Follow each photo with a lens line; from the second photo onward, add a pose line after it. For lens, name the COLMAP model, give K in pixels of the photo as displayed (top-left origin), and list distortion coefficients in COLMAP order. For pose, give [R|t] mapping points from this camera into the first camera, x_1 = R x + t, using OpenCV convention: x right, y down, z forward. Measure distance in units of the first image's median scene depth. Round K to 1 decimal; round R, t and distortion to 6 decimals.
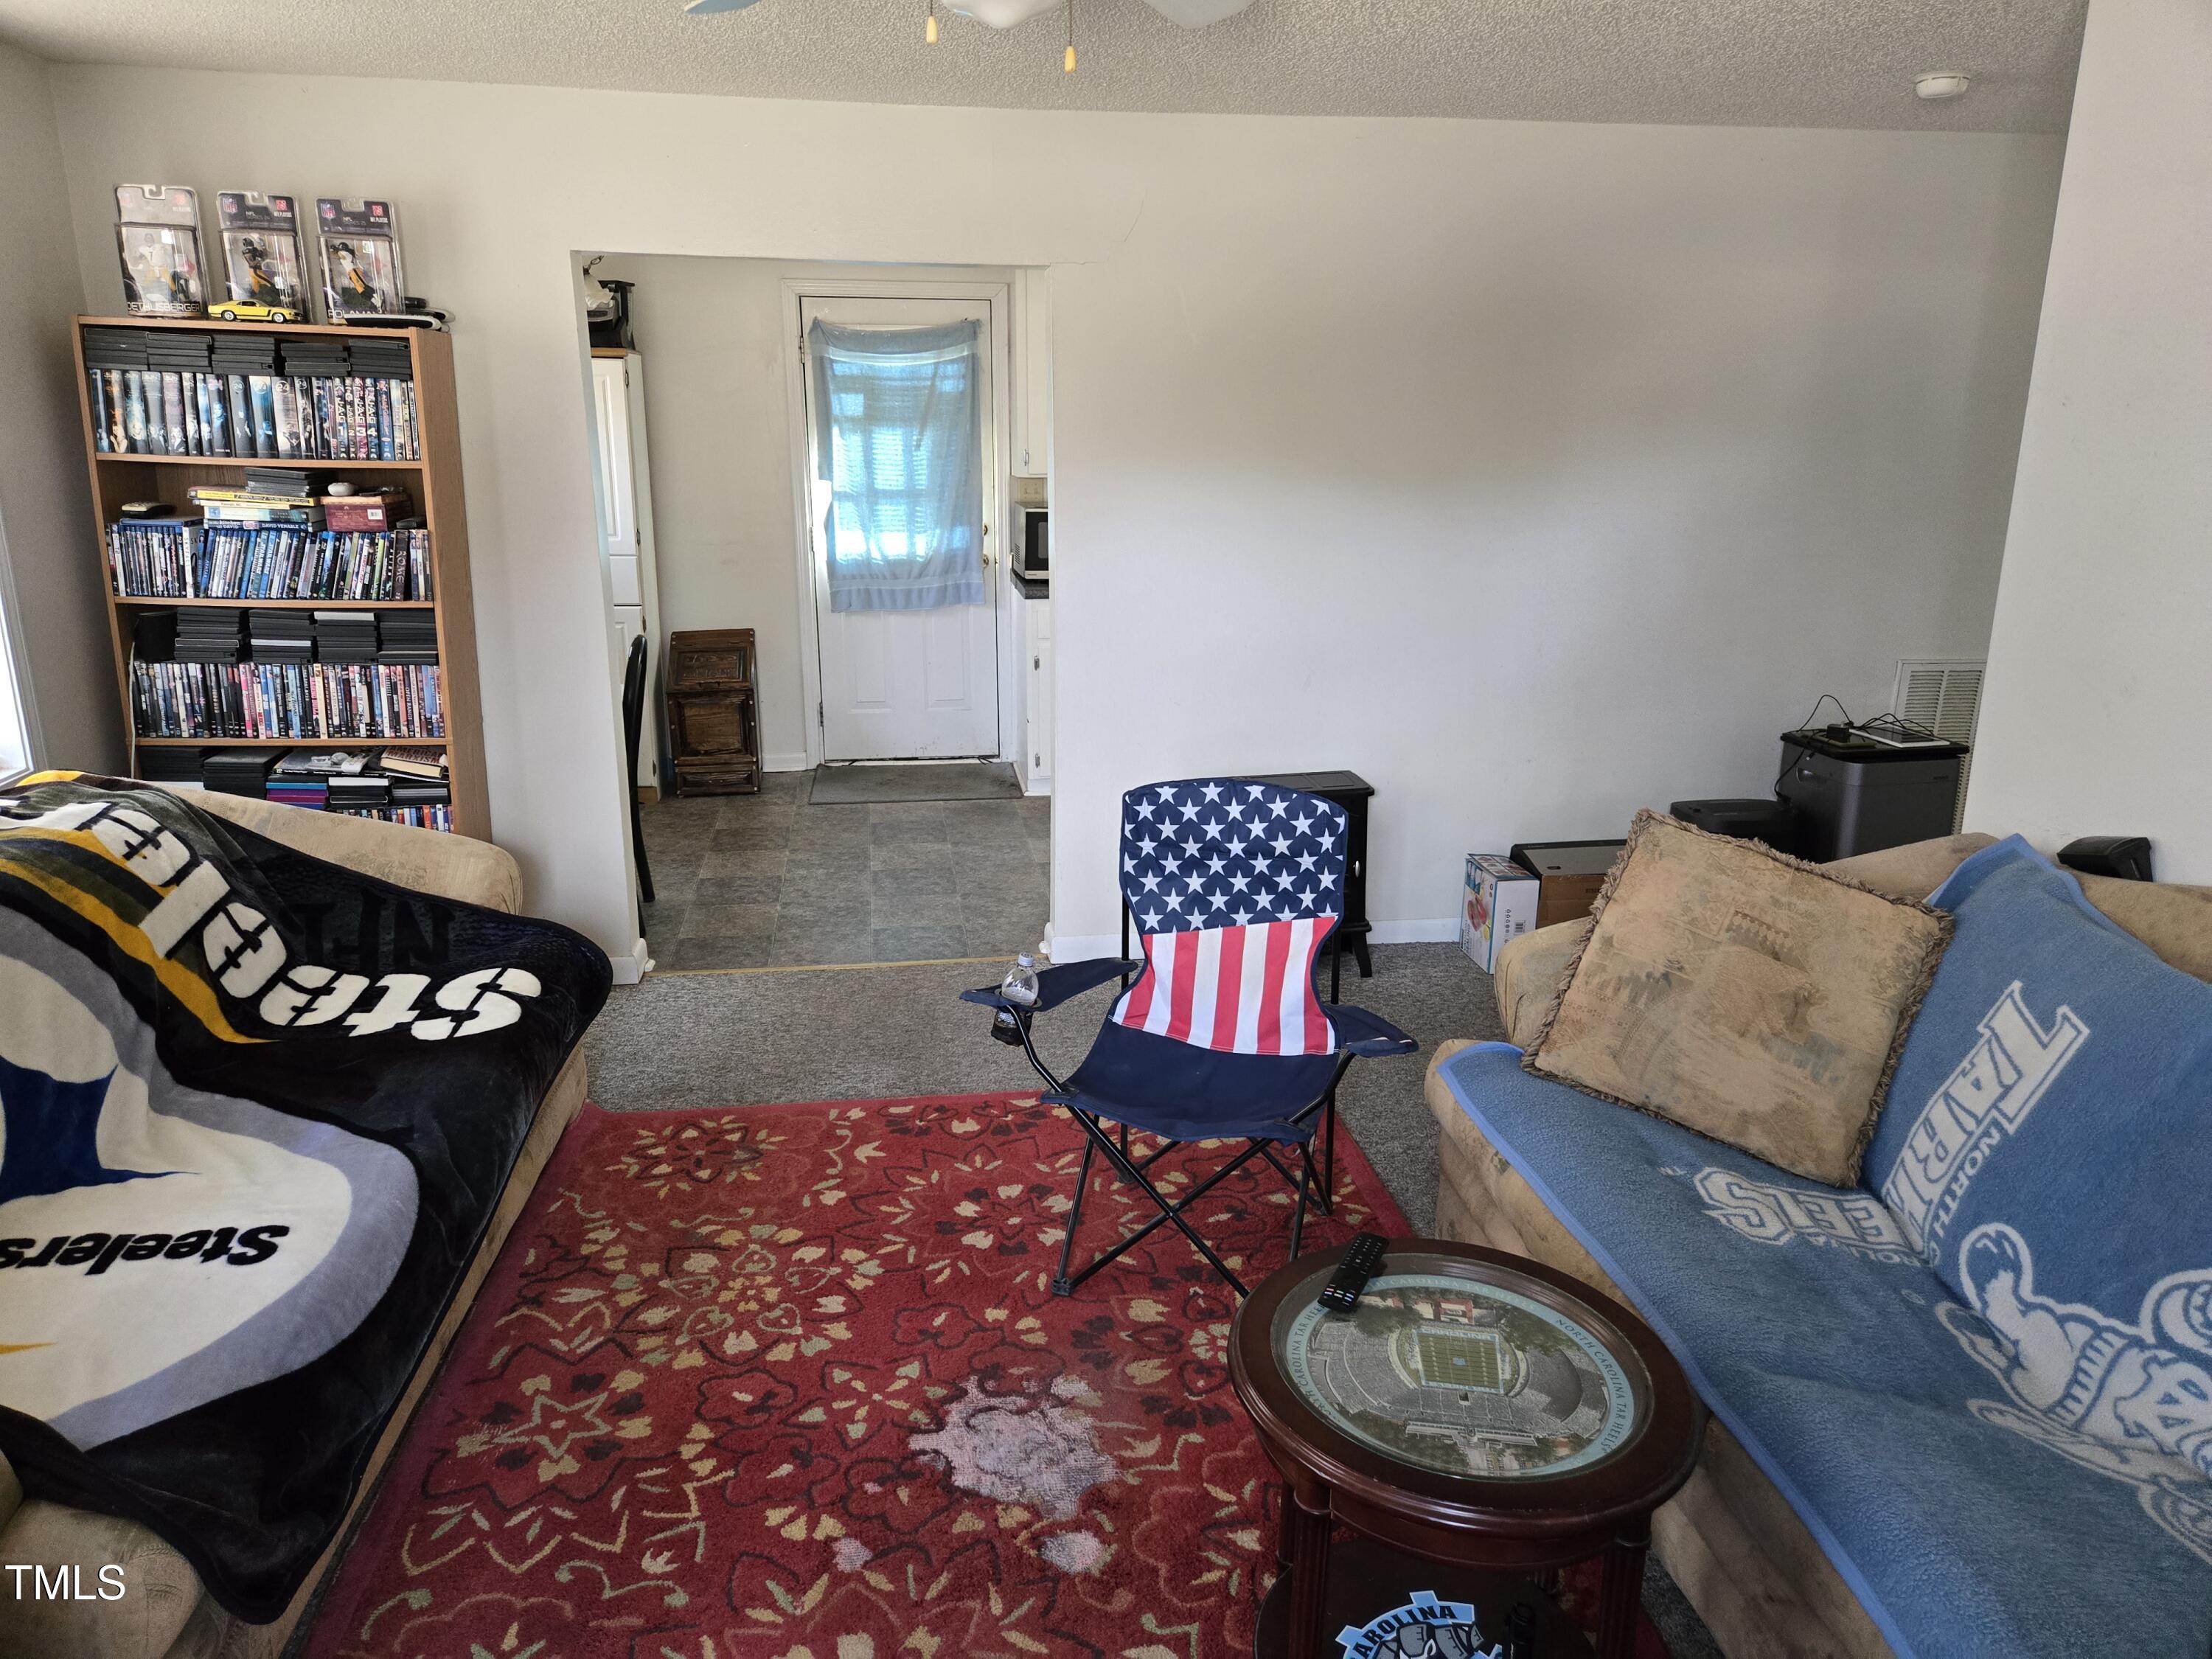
lens RADIAL K [[1481.6, 0, 1105.4], [0, 1481.6, 820.8], [0, 0, 1]] dist [0.048986, -0.037691]
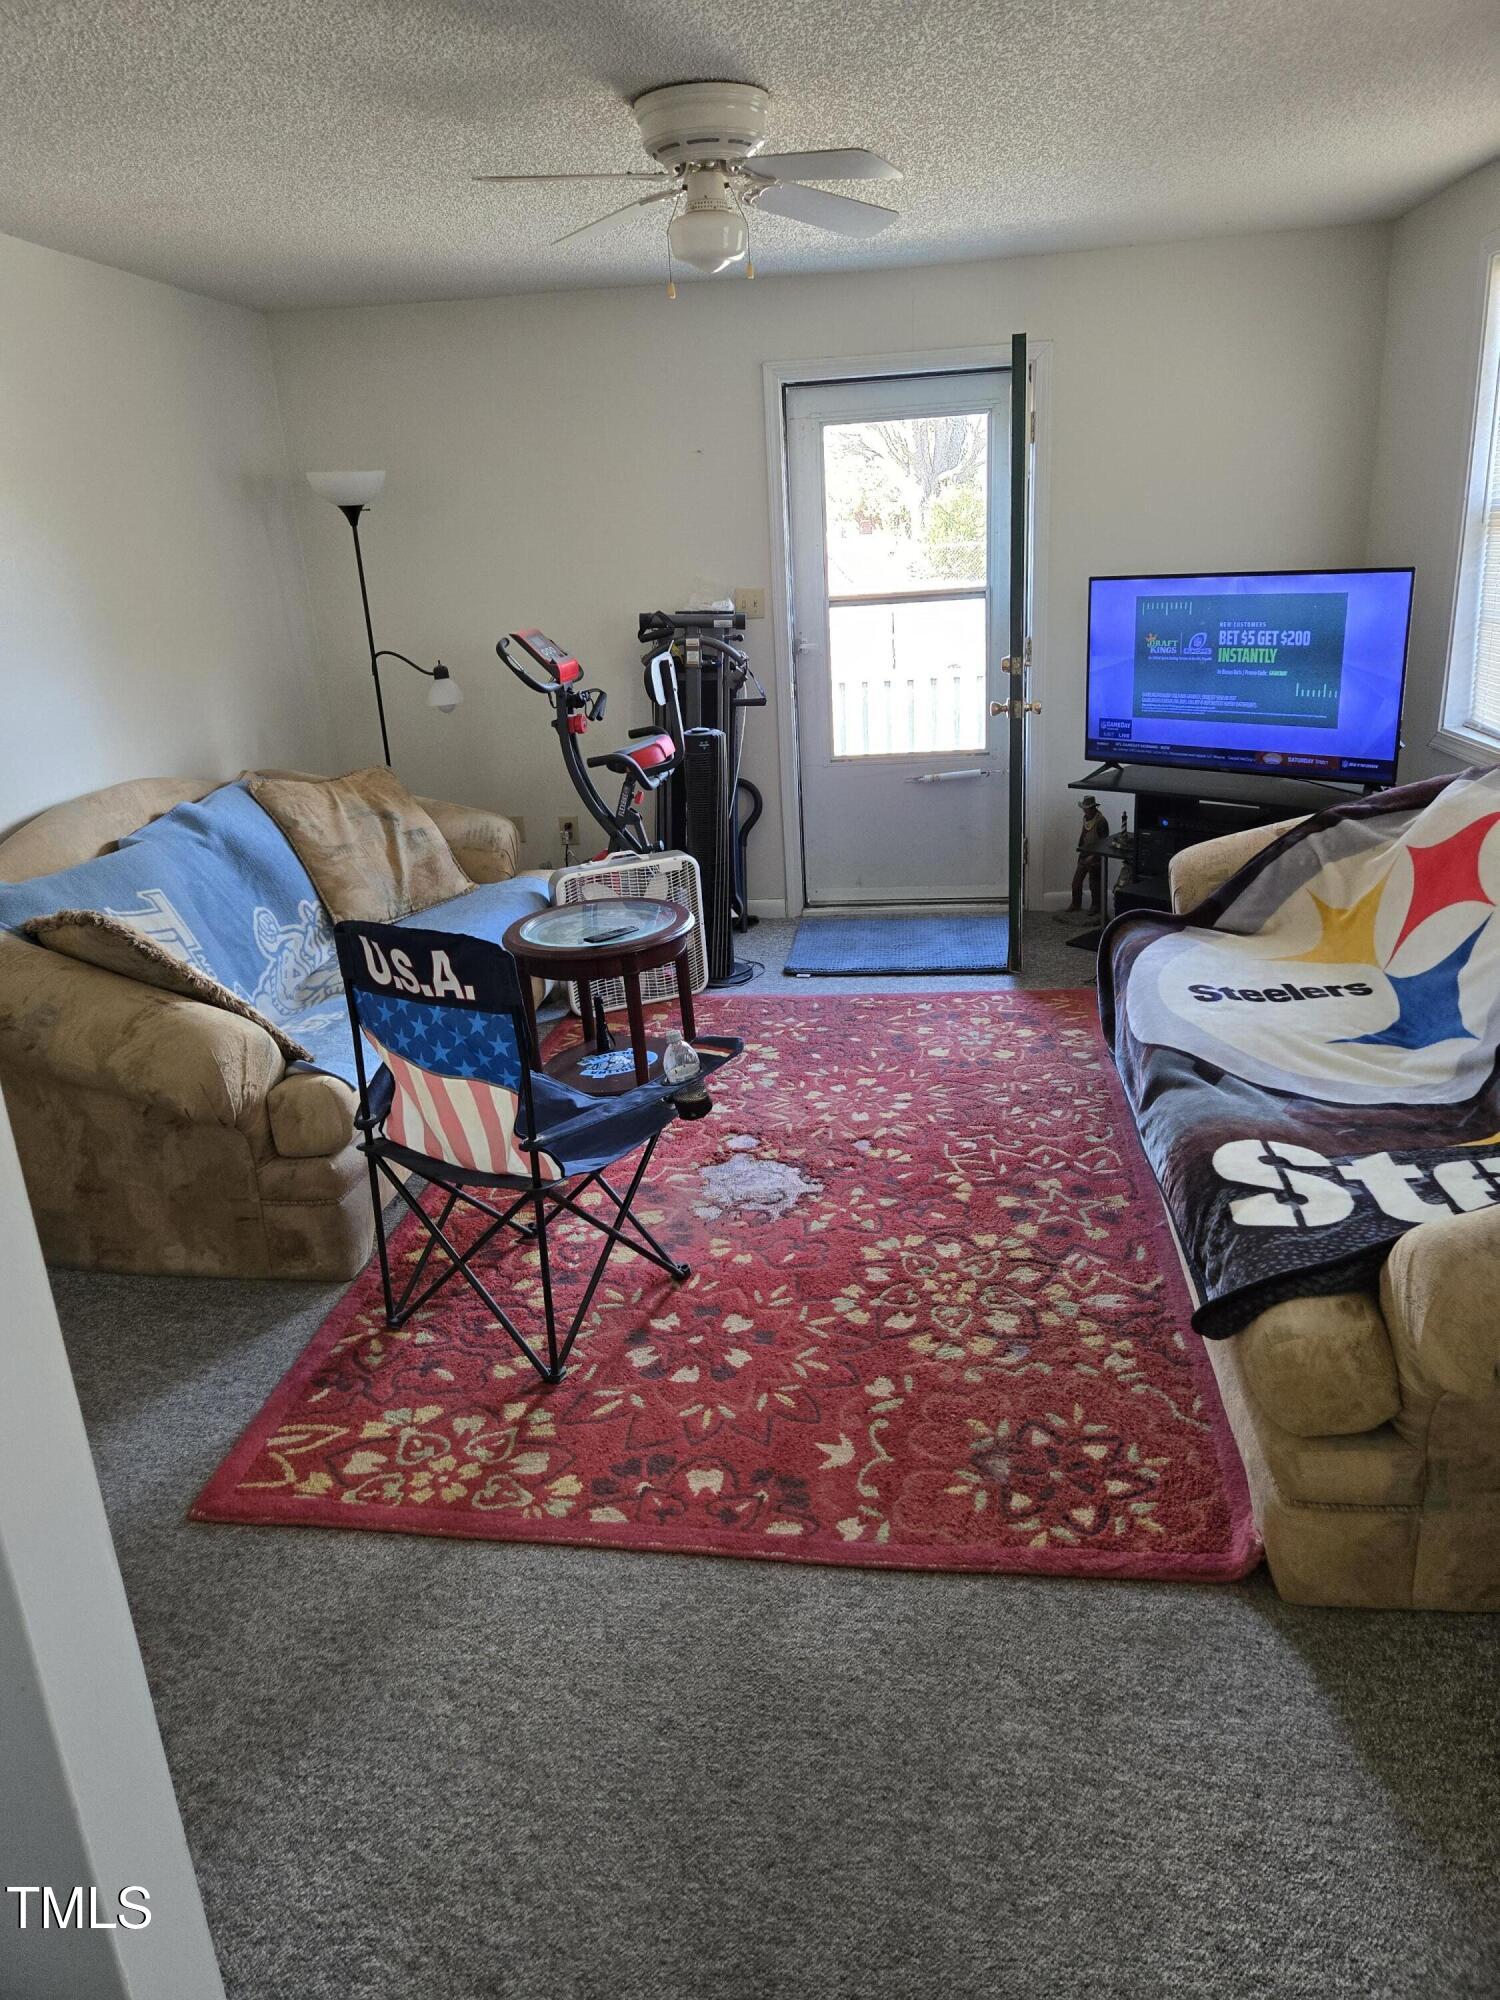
lens RADIAL K [[1339.6, 0, 746.7], [0, 1339.6, 999.5], [0, 0, 1]] dist [0.048986, -0.037691]
pose [[-0.966907, -0.032892, 0.252999, -0.334716], [0.117715, 0.822276, 0.556782, -0.436334], [-0.226349, 0.568138, -0.791192, 1.687255]]
